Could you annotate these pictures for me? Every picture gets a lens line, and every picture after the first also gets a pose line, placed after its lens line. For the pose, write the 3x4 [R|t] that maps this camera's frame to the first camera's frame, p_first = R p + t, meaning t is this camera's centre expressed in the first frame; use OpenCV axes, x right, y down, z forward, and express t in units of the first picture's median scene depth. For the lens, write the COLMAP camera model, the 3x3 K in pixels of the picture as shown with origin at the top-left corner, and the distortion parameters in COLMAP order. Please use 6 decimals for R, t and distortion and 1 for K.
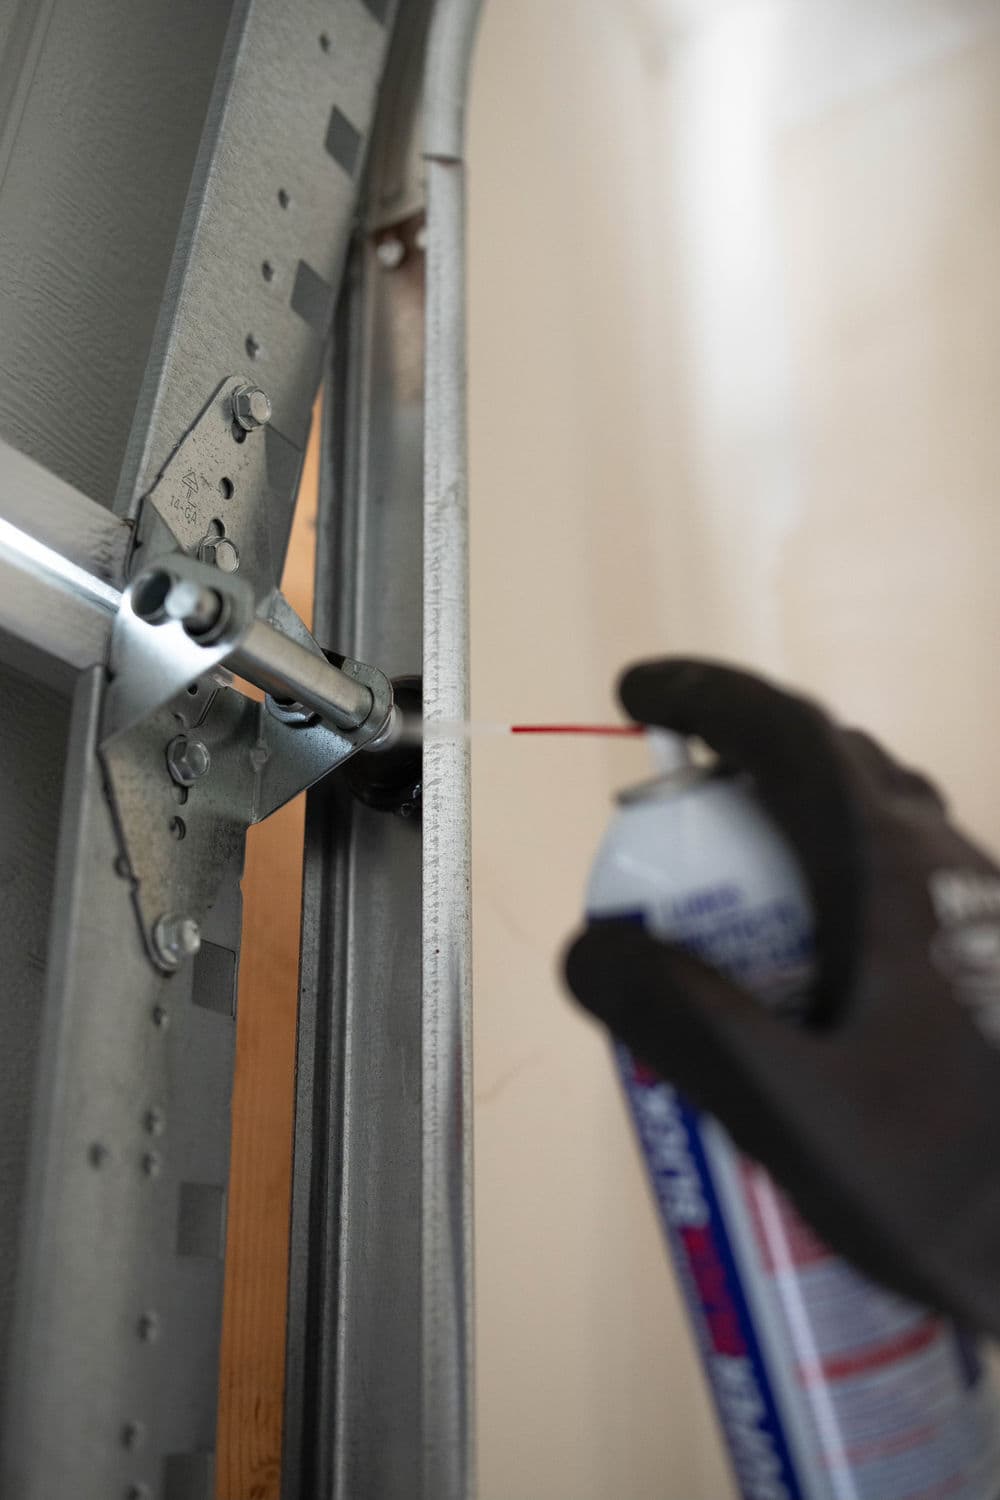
lens RADIAL K [[1552.4, 0, 500.0], [0, 1552.4, 750.0], [0, 0, 1]] dist [-0.041813, -0.015534]
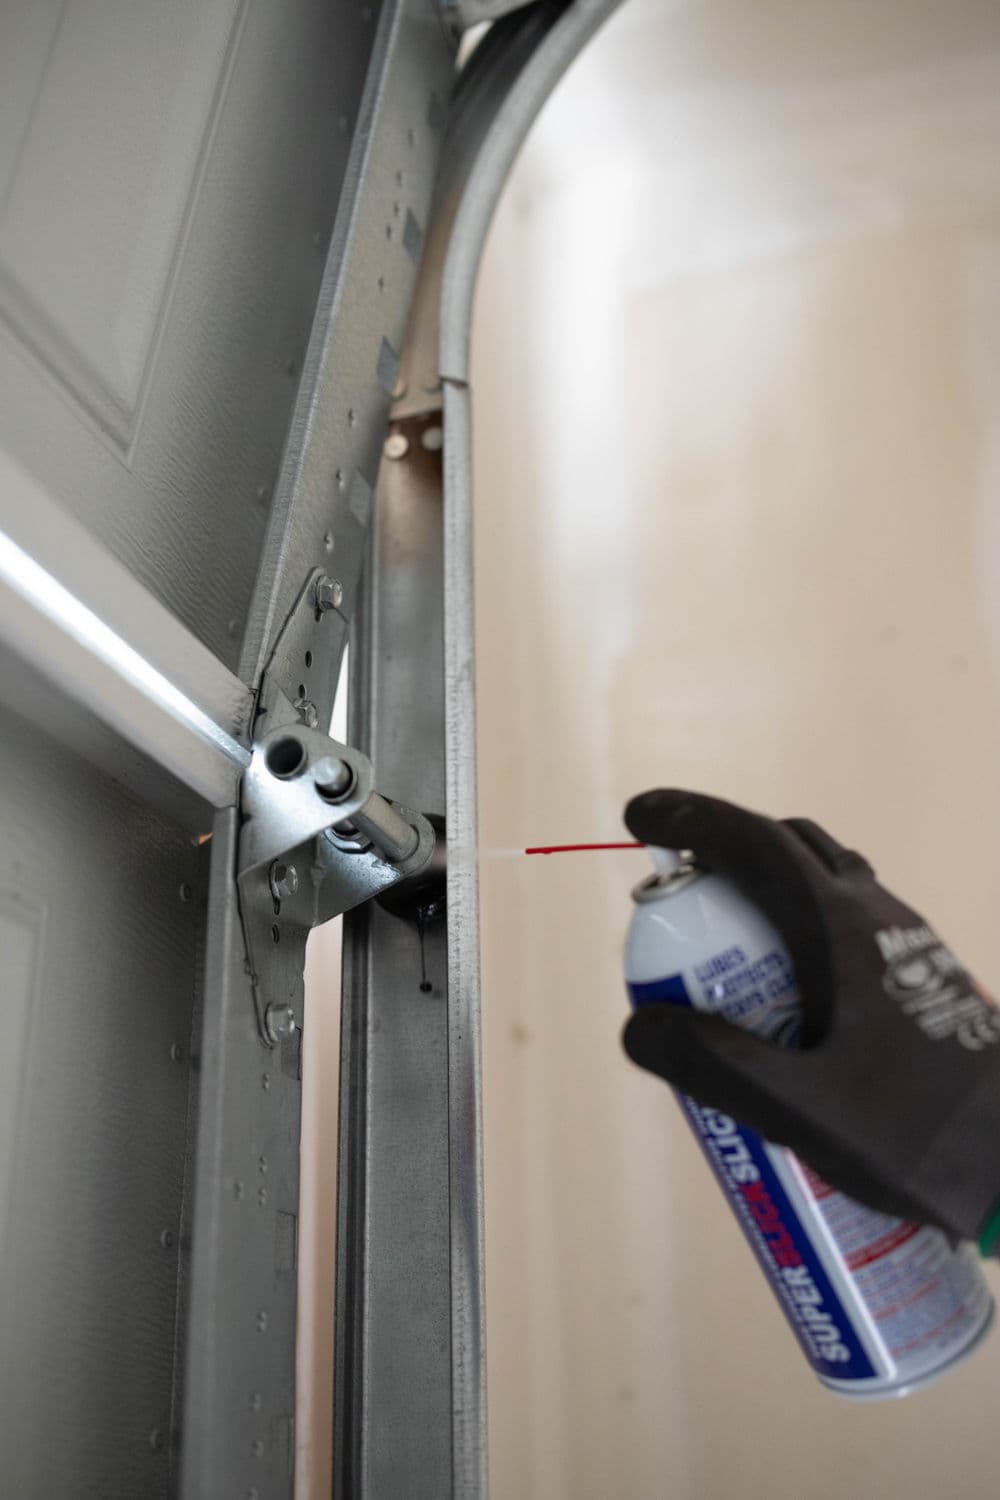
lens RADIAL K [[1634.8, 0, 500.0], [0, 1634.8, 750.0], [0, 0, 1]] dist [-0.036257, -0.006387]
pose [[0.971819, 0.080793, 0.221453, -0.315717], [-0.081323, 0.996665, -0.006739, -0.100142], [-0.221258, -0.011460, 0.975148, -0.331683]]
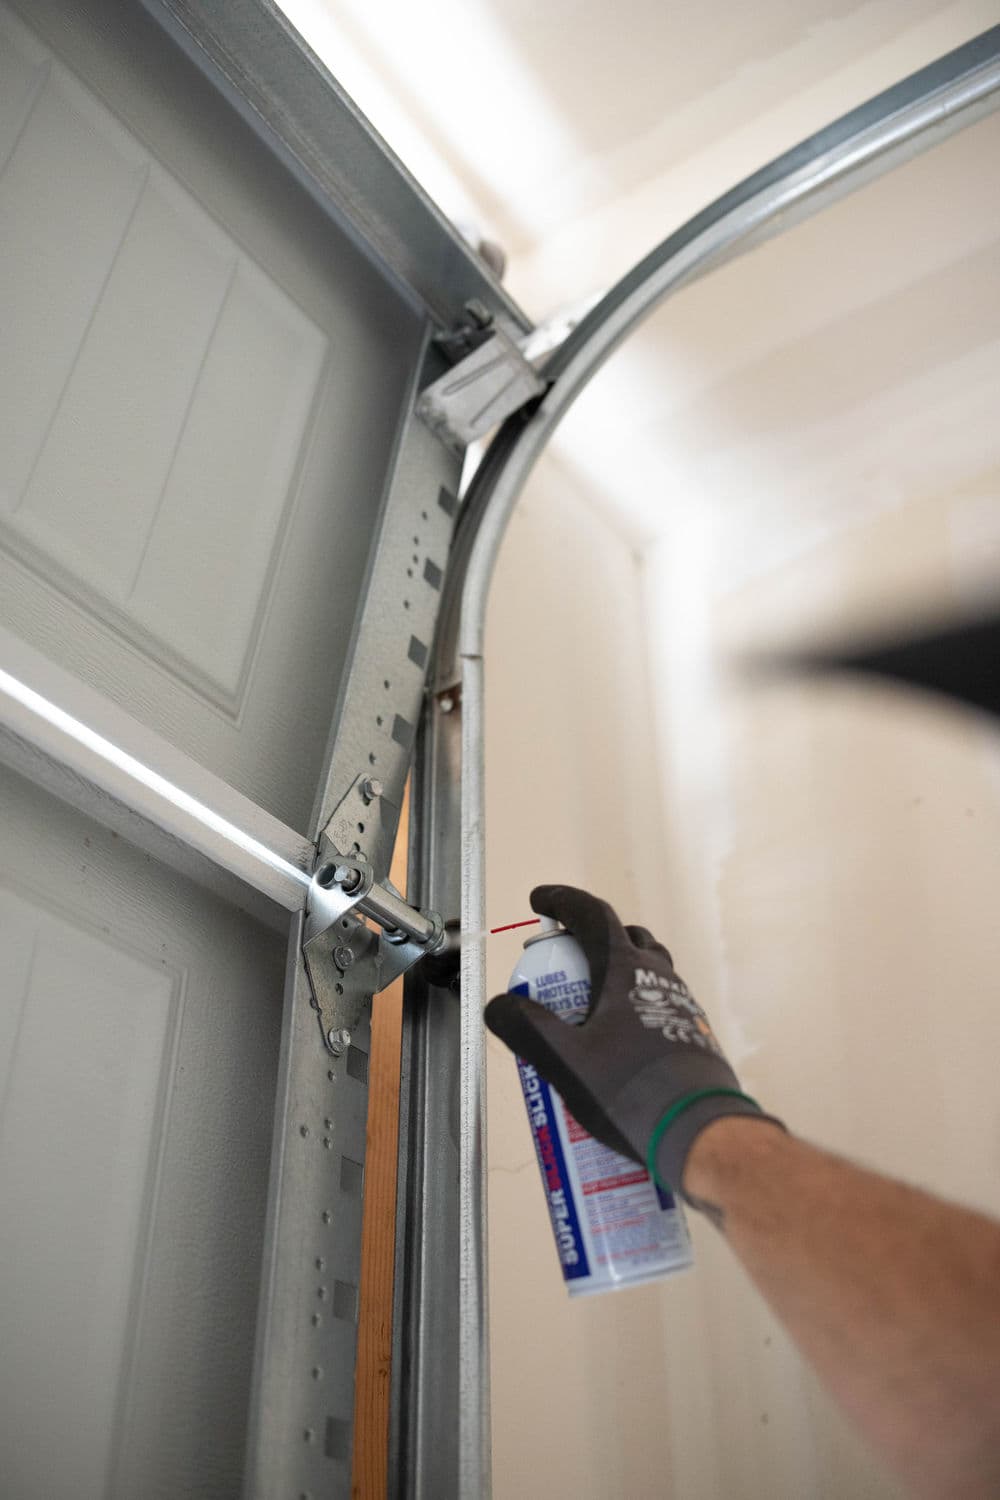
lens RADIAL K [[1552.4, 0, 500.0], [0, 1552.4, 750.0], [0, 0, 1]] dist [-0.041813, -0.015534]
pose [[0.995523, -0.053117, -0.078179, 0.167612], [0.032096, 0.967979, -0.248969, 0.242509], [0.088900, 0.245345, 0.965351, -0.961266]]
